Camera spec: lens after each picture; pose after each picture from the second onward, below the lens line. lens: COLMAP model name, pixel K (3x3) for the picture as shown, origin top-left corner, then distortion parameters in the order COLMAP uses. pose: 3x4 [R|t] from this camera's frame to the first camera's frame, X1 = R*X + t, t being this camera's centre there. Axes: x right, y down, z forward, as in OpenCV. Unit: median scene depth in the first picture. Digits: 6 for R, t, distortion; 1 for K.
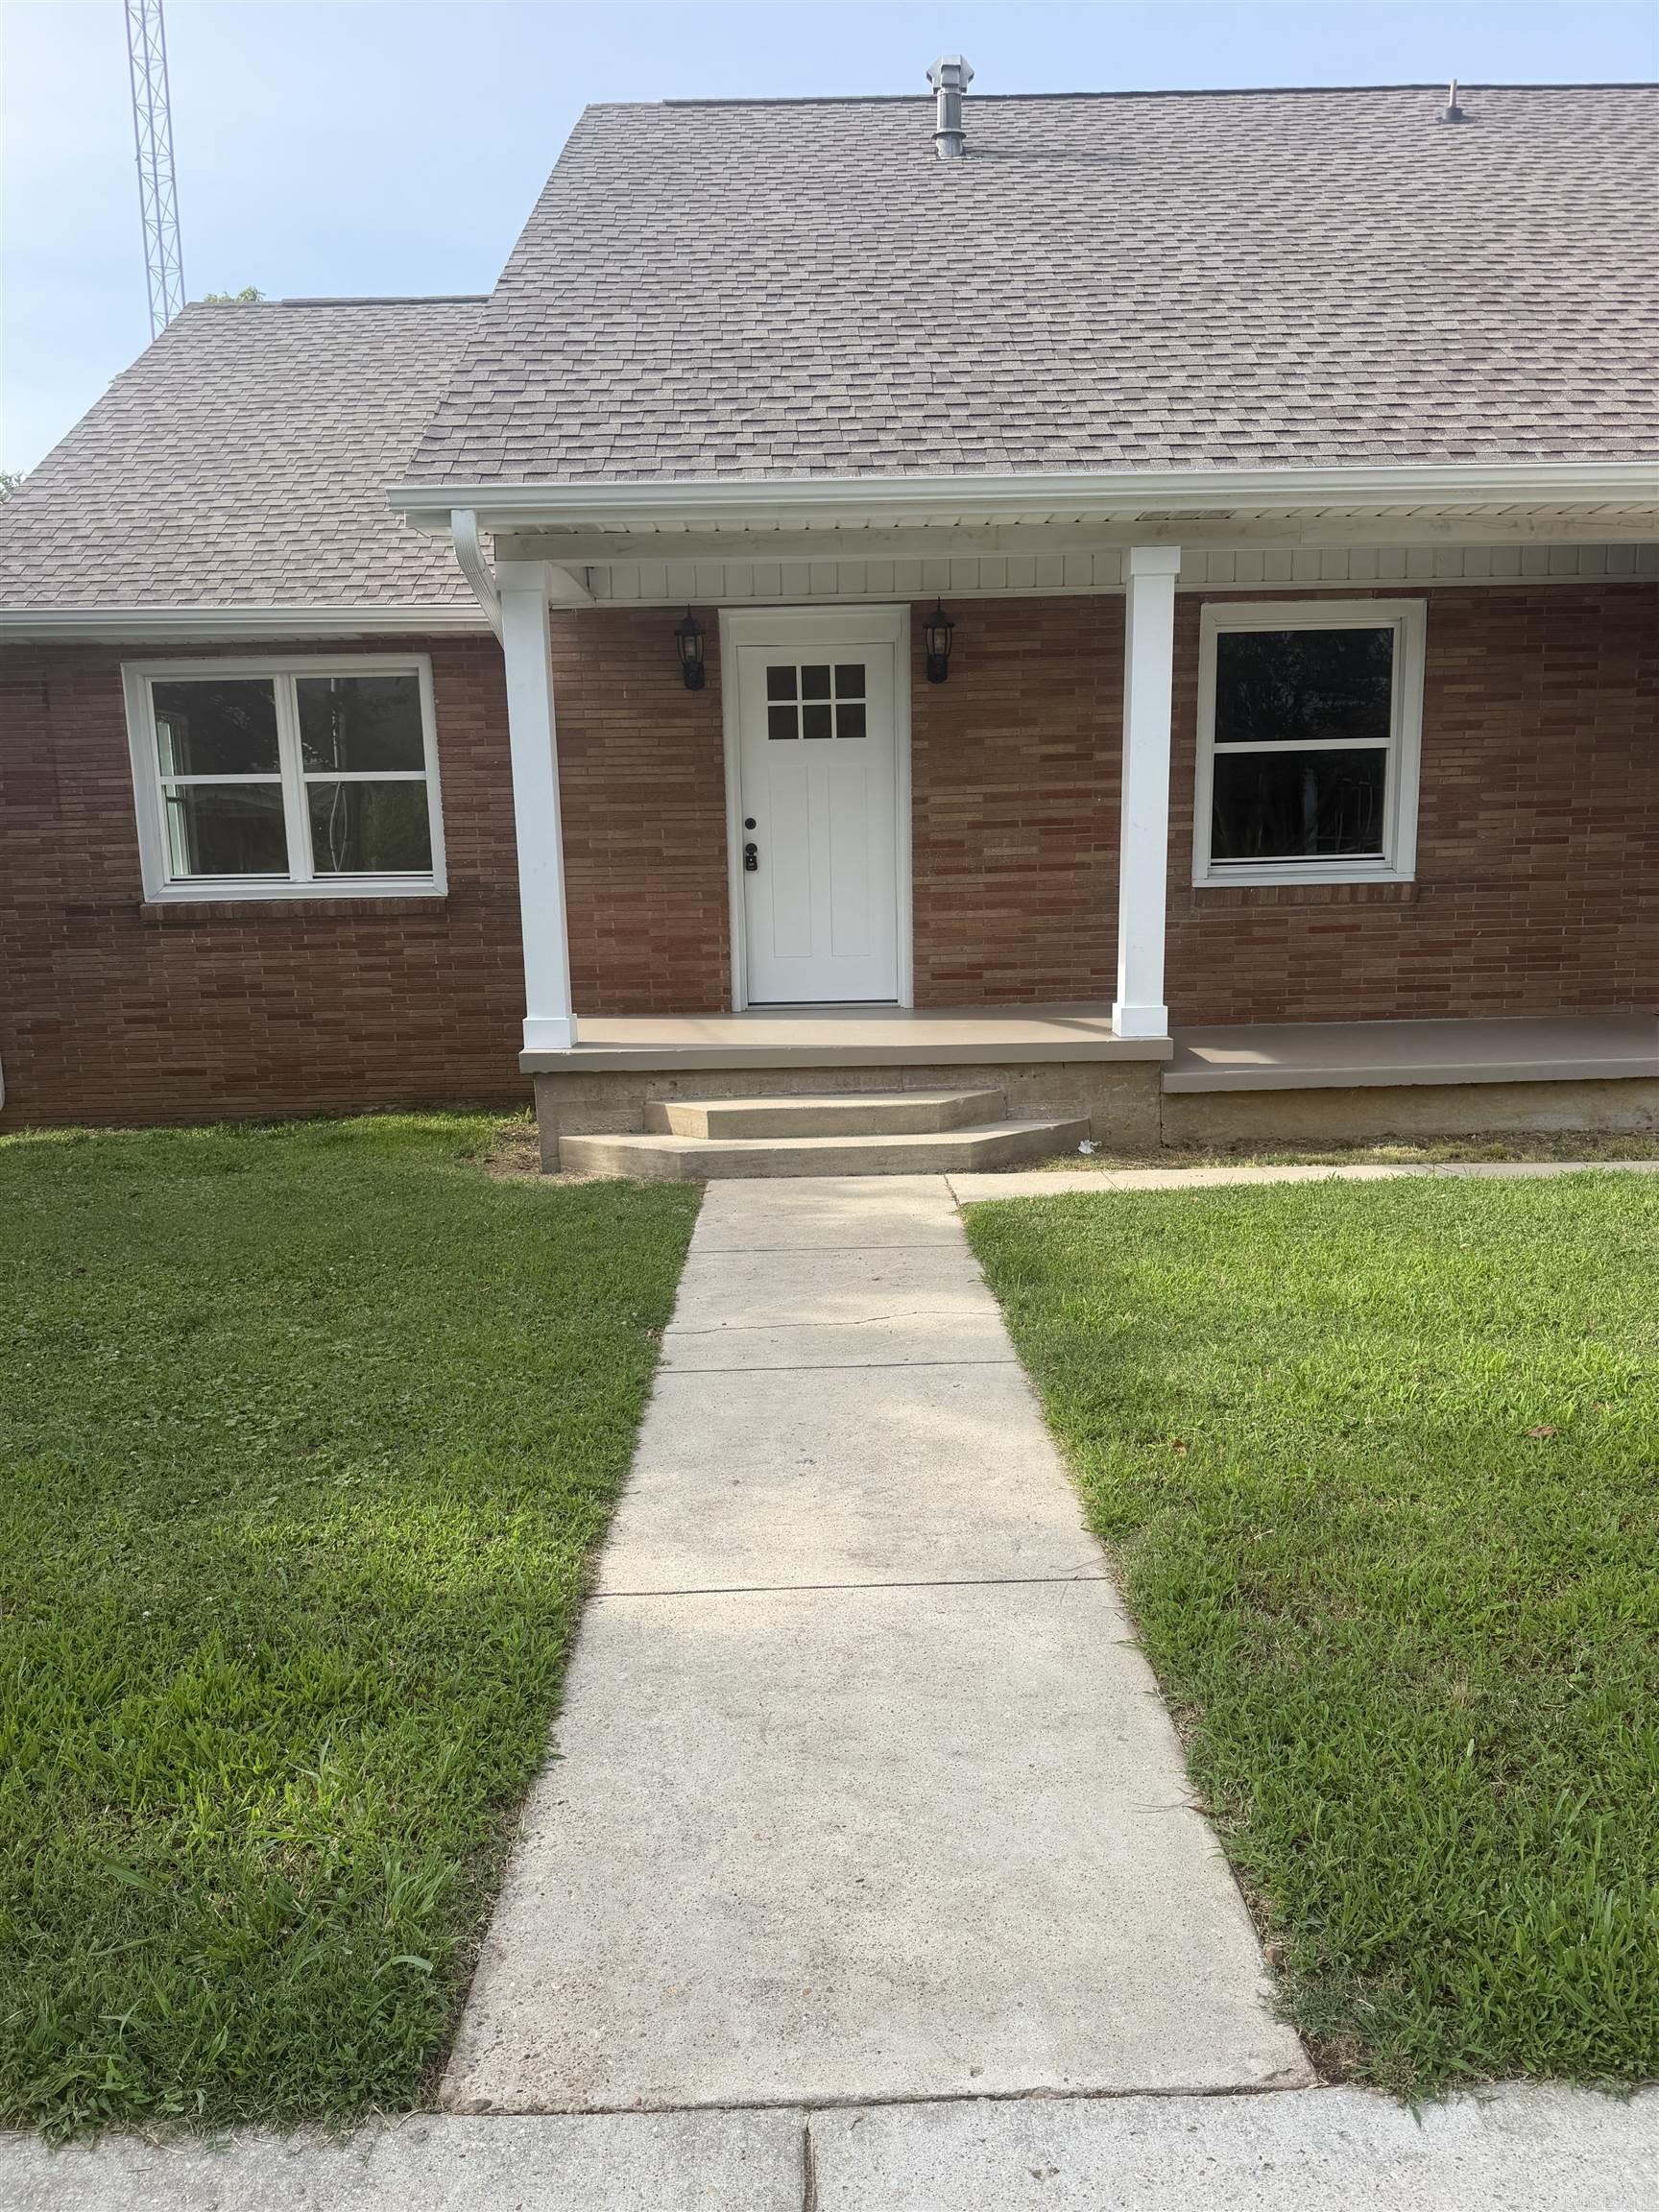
lens RADIAL K [[1606.2, 0, 829.5], [0, 1606.2, 1106.0], [0, 0, 1]] dist [0.249723, -0.387201]
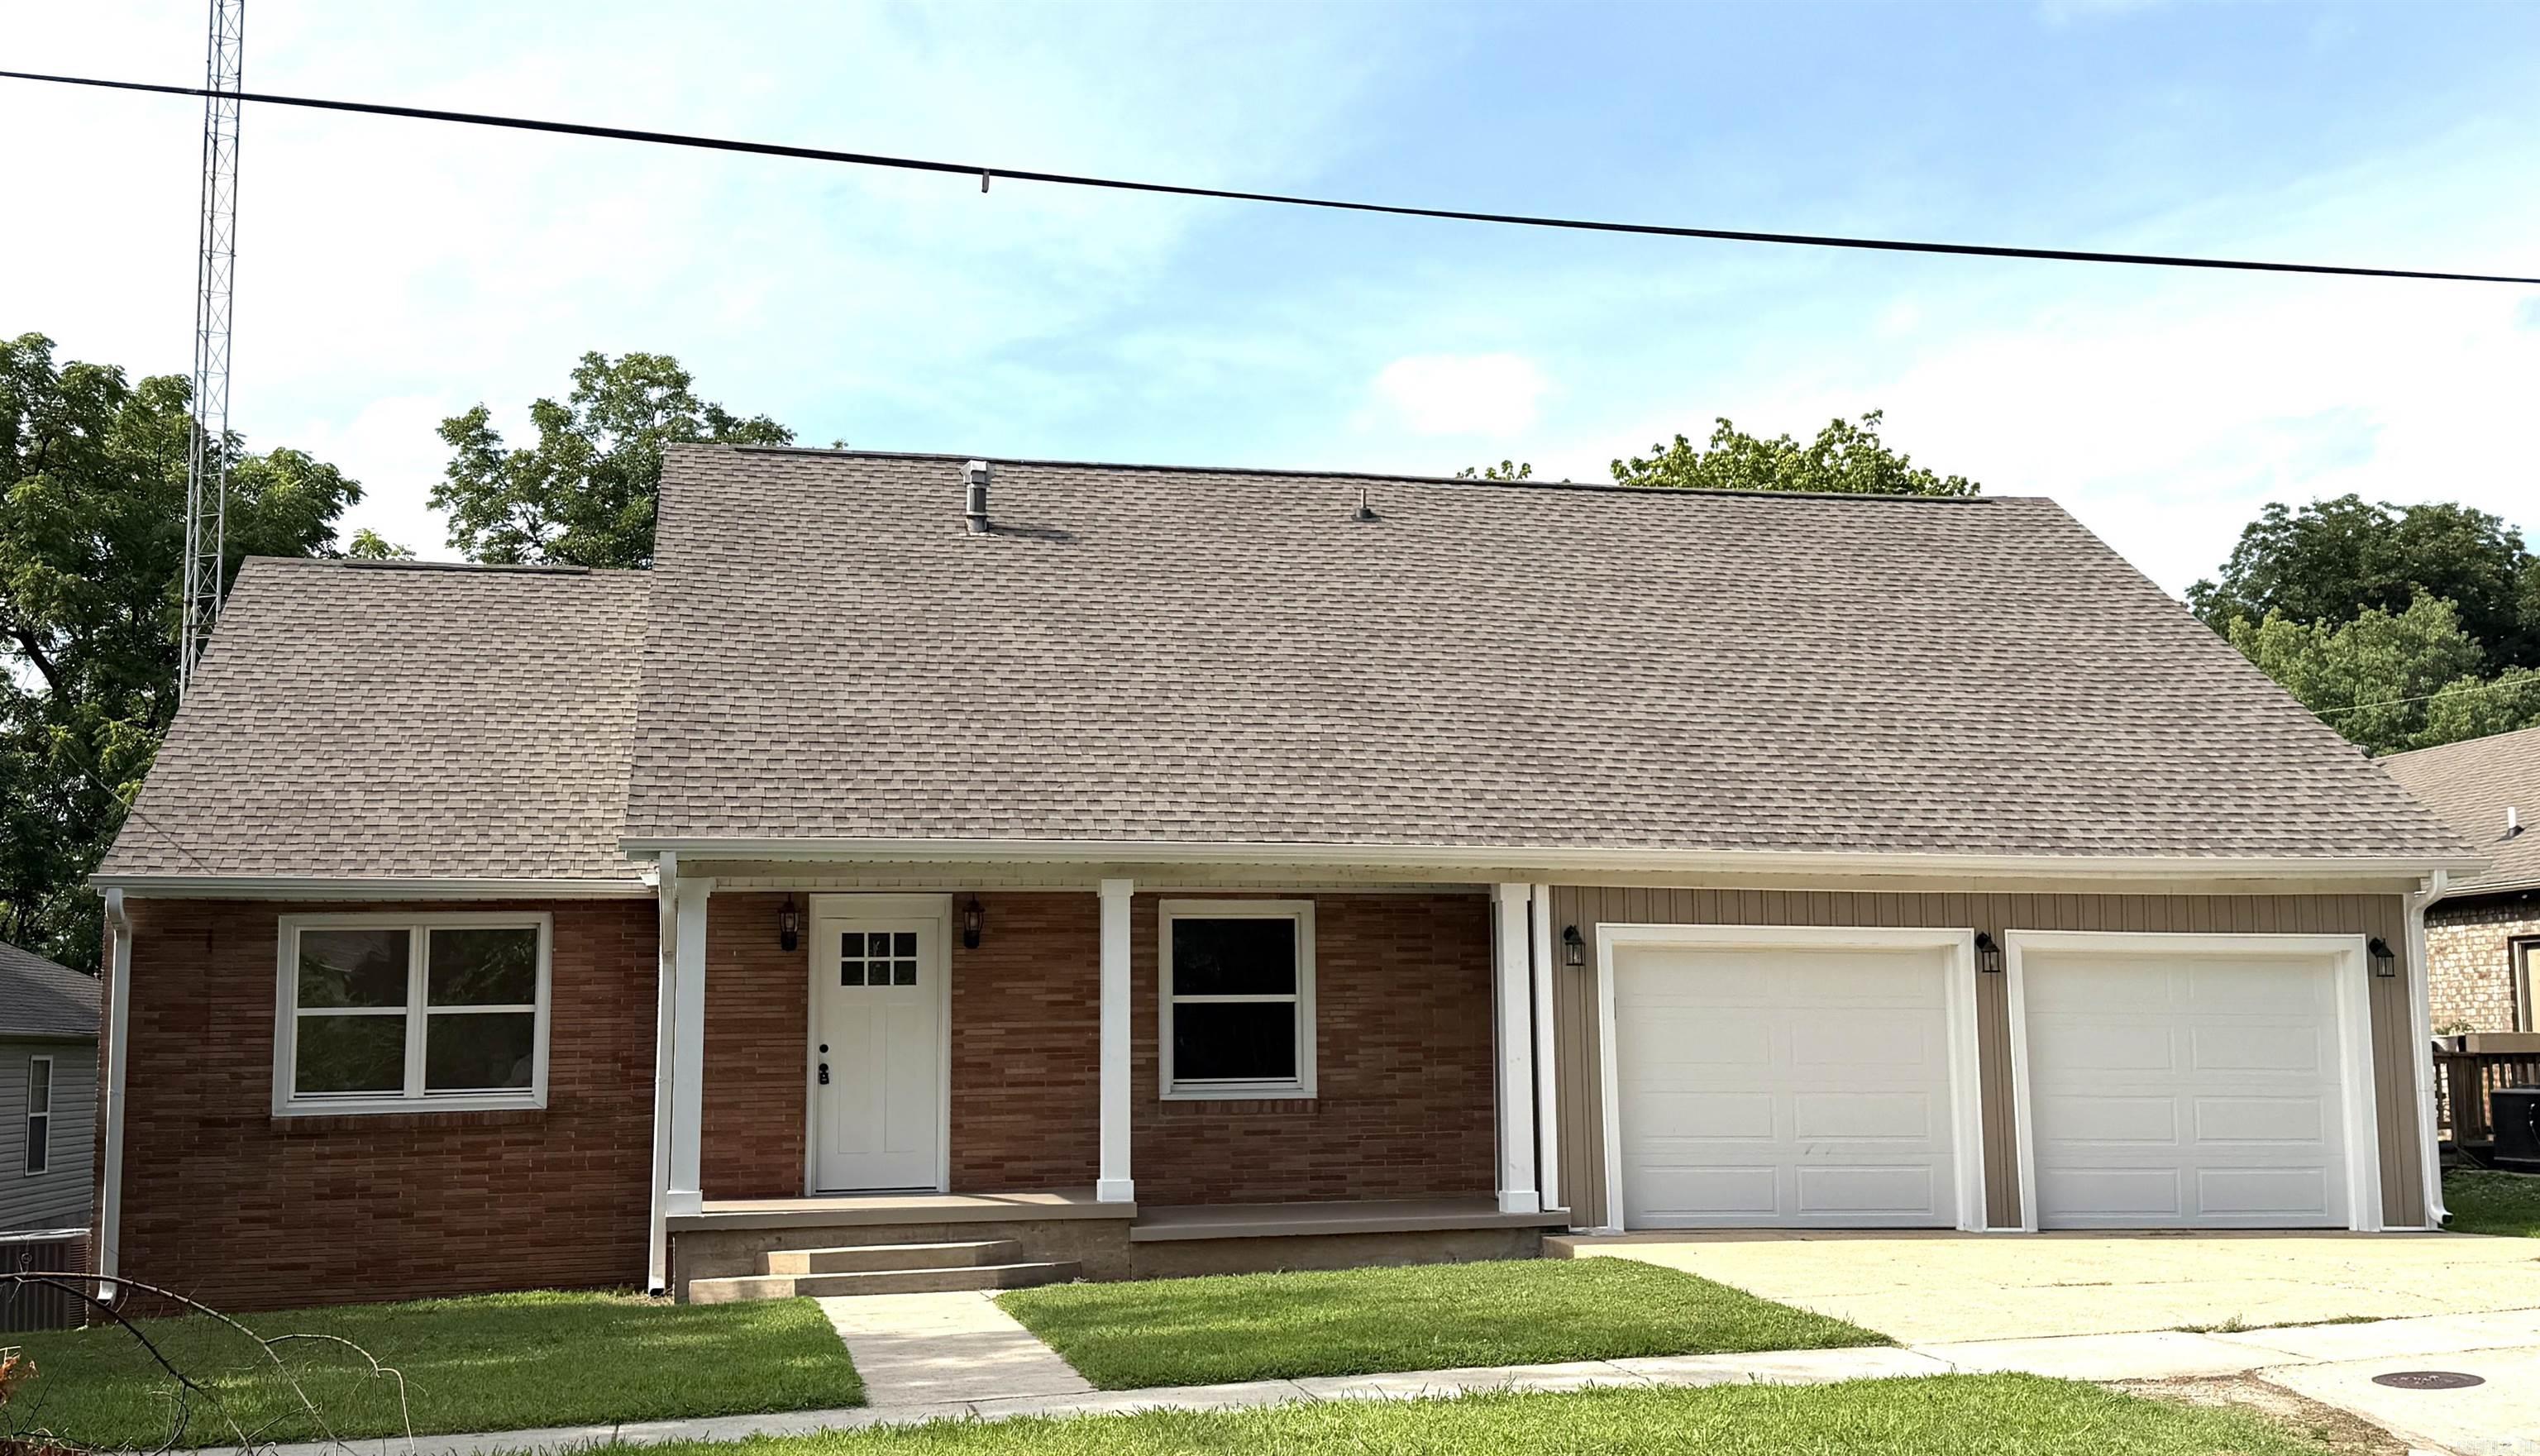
lens RADIAL K [[1998.7, 0, 1270.0], [0, 1998.7, 728.0], [0, 0, 1]] dist [0.004789, -0.090057]
pose [[0.973630, 0.042569, 0.224127, -0.069486], [0.031667, 0.947707, -0.317566, 0.098979], [-0.225925, 0.316289, 0.921368, -0.620251]]
